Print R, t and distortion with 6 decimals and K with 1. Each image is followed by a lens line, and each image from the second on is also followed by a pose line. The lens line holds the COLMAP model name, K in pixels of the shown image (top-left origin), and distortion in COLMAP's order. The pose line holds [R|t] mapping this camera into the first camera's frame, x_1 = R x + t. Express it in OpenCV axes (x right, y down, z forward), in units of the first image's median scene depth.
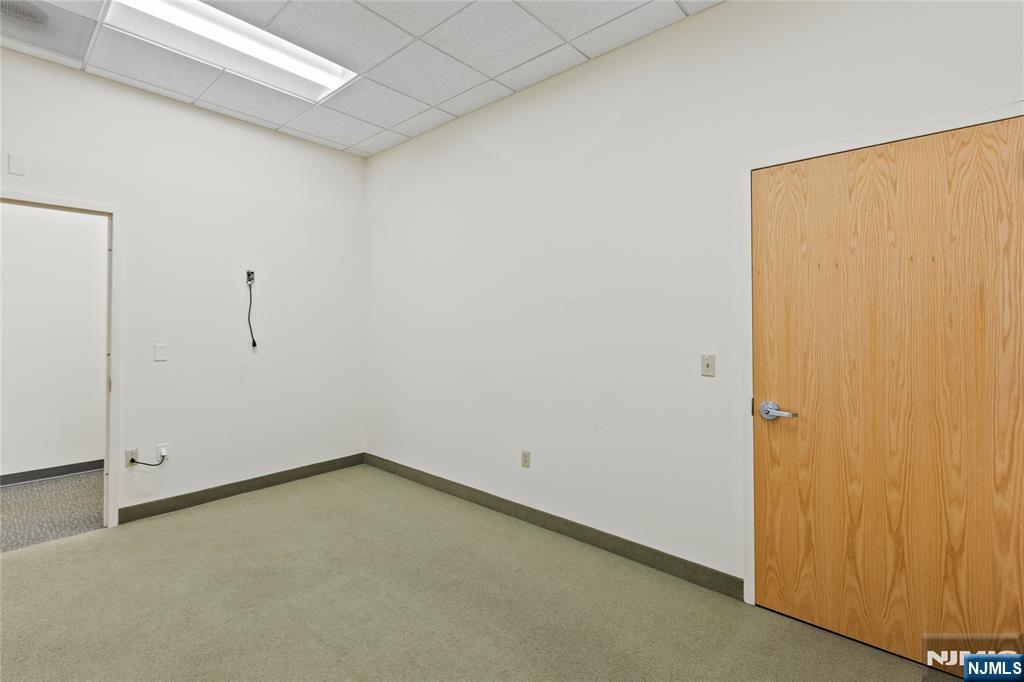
lens RADIAL K [[460.8, 0, 517.0], [0, 460.8, 328.8], [0, 0, 1]] dist [0.001118, 0.000288]
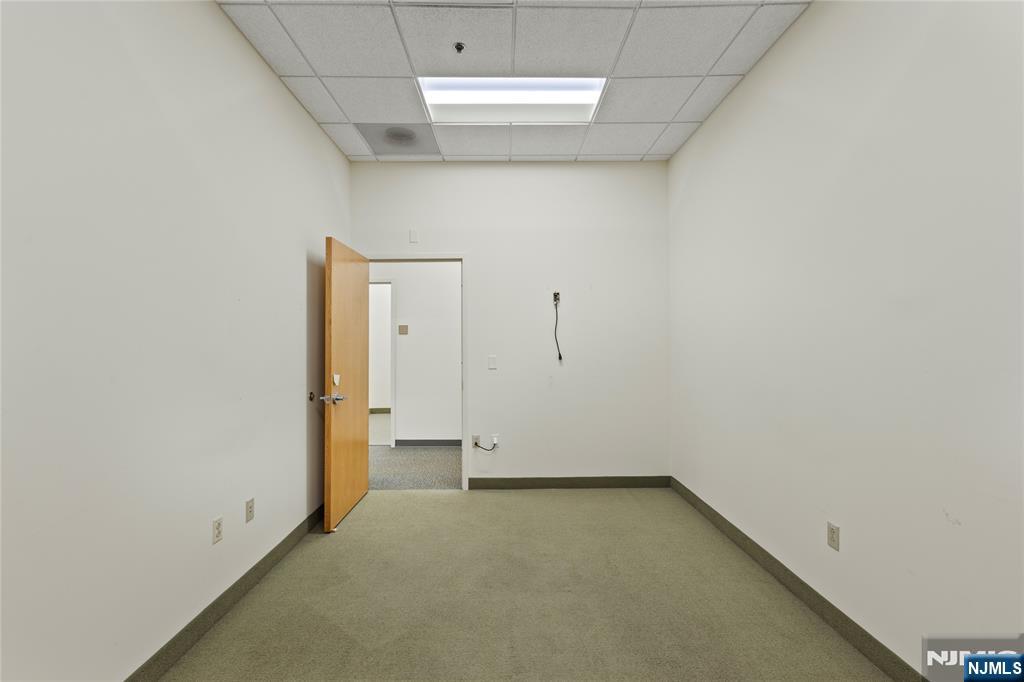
lens RADIAL K [[458.6, 0, 512.0], [0, 458.6, 341.0], [0, 0, 1]] dist [0.000115, 0.000145]
pose [[0.660155, -0.005720, -0.751108, 0.226616], [0.002142, 0.999981, -0.005733, -0.000506], [0.751126, 0.002175, 0.660155, 0.213009]]
